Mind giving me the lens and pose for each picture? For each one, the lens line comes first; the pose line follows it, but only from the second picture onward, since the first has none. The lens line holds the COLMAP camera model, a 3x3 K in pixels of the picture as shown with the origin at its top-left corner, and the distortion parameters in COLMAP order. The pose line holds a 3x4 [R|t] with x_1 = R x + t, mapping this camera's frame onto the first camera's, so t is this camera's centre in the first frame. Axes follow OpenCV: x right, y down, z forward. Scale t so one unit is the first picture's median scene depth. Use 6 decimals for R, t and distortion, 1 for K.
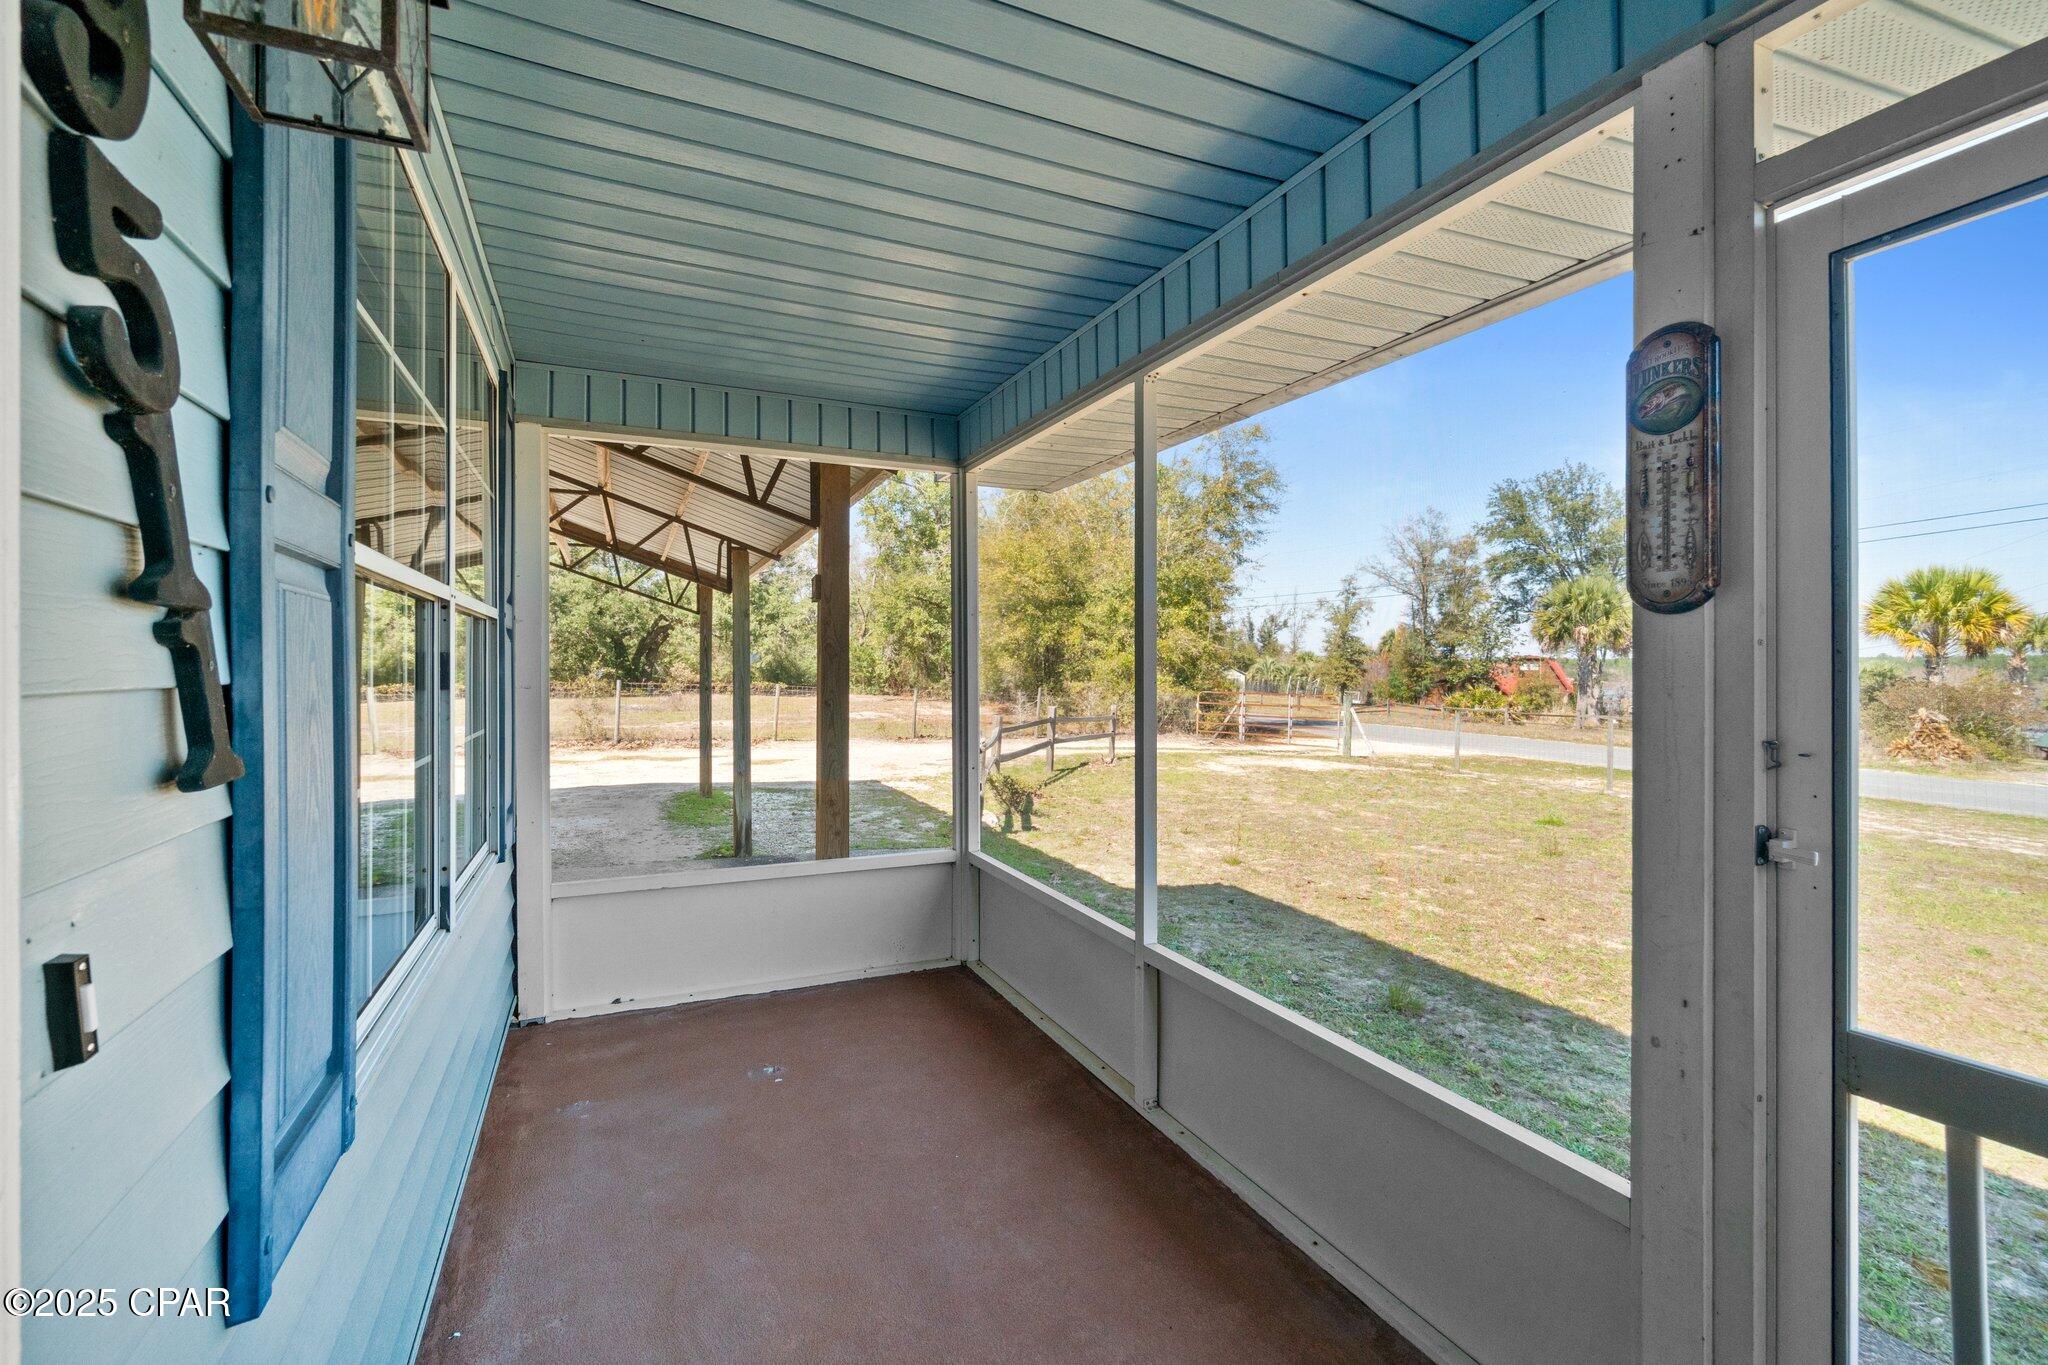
lens RADIAL K [[894.4, 0, 1017.4], [0, 894.4, 667.6], [0, 0, 1]] dist [-0.003786, 0.000080]
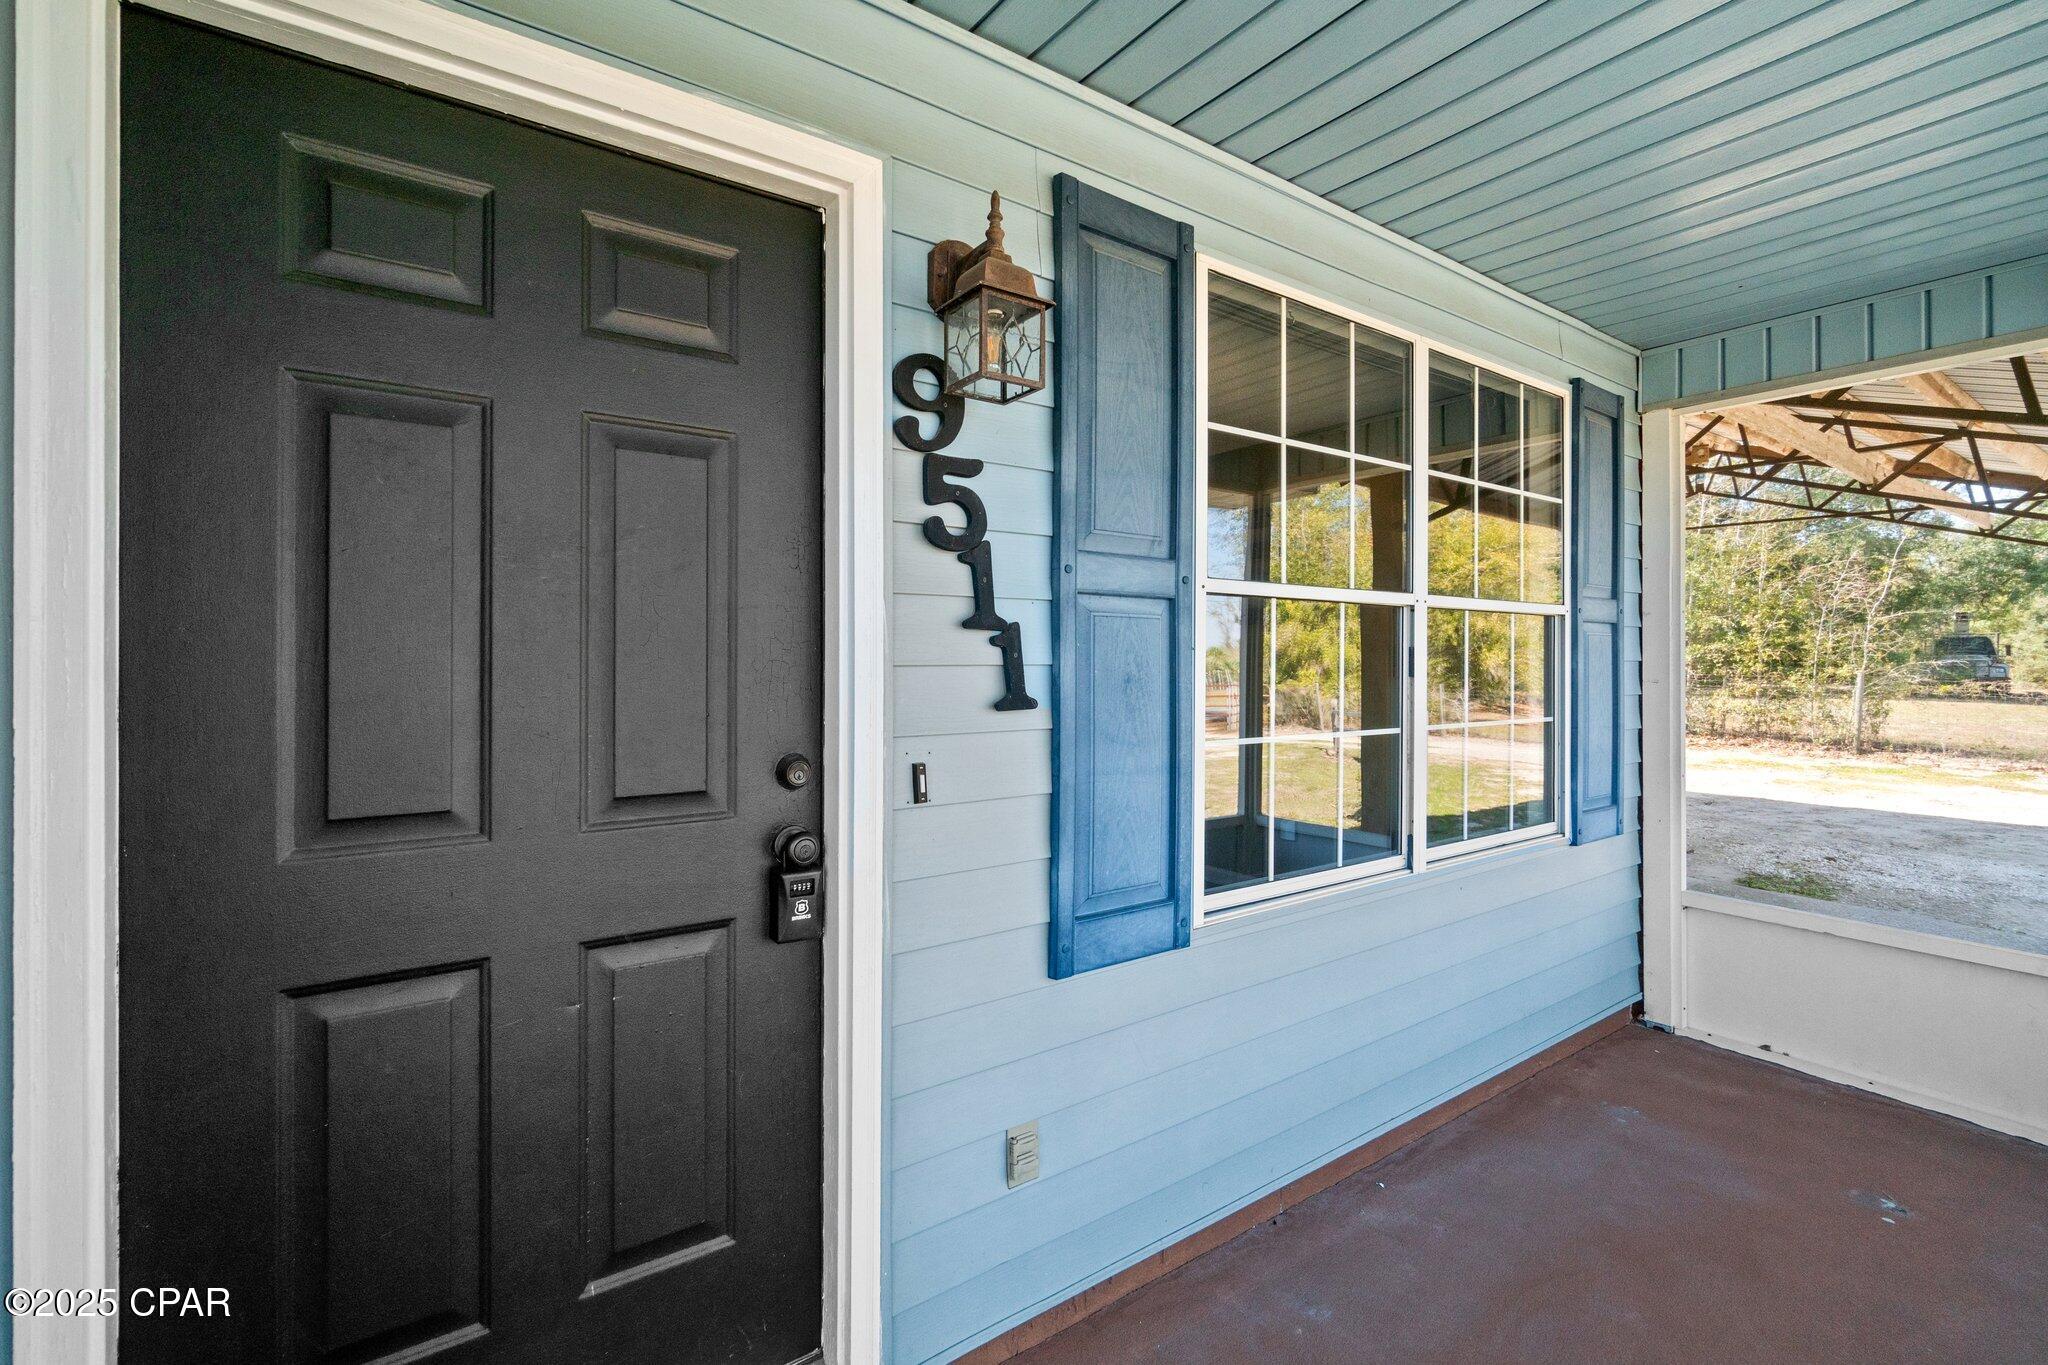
lens RADIAL K [[894.4, 0, 1013.7], [0, 894.4, 662.8], [0, 0, 1]] dist [-0.003786, 0.000080]
pose [[0.185851, 0.005803, -0.982561, 0.273246], [-0.005556, 0.999973, 0.004855, 0.000857], [0.982562, 0.004557, 0.185878, 0.127271]]
